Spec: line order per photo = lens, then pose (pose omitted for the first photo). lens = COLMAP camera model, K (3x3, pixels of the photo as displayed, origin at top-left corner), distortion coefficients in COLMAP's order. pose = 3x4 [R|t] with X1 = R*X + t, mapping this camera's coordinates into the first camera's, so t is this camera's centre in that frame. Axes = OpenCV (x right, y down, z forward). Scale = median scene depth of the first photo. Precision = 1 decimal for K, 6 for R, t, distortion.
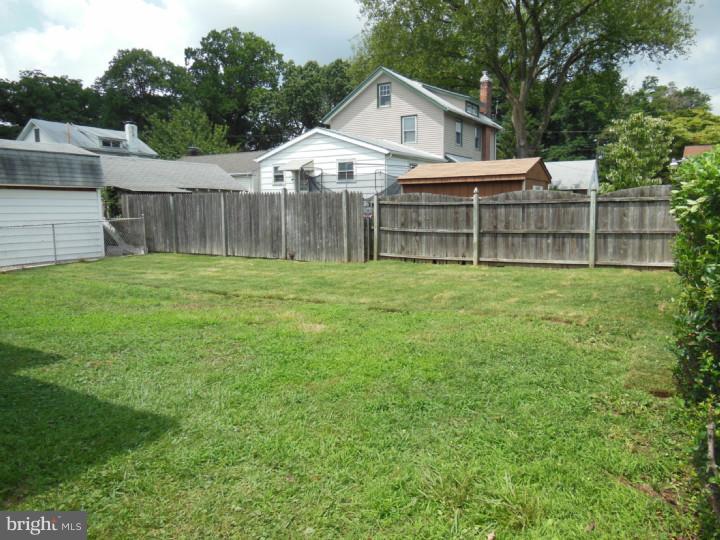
lens RADIAL K [[532.2, 0, 360.0], [0, 532.2, 270.0], [0, 0, 1]] dist [0.006198, 0.009808]
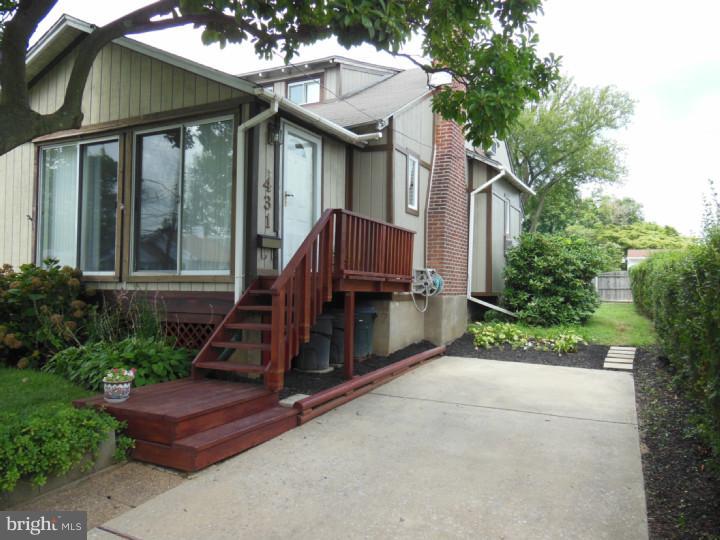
lens RADIAL K [[525.9, 0, 363.0], [0, 525.9, 263.0], [0, 0, 1]] dist [-0.036775, 0.120830]
pose [[0.996722, 0.034889, 0.072988, -0.159998], [-0.022869, 0.986939, -0.159464, 0.043401], [-0.077598, 0.157272, 0.984502, -0.260399]]
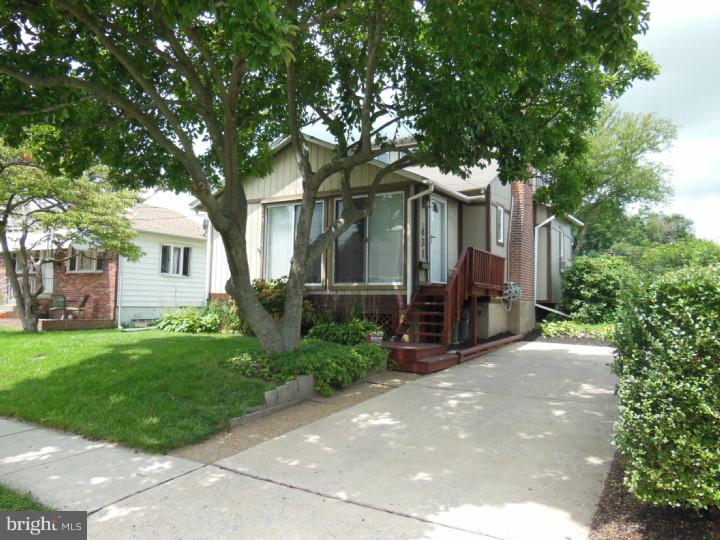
lens RADIAL K [[532.2, 0, 360.0], [0, 532.2, 270.0], [0, 0, 1]] dist [0.006198, 0.009808]
pose [[0.999419, 0.034021, -0.001976, -0.201653], [-0.033832, 0.983553, -0.177424, 0.060982], [-0.004093, 0.177388, 0.984132, -0.353550]]
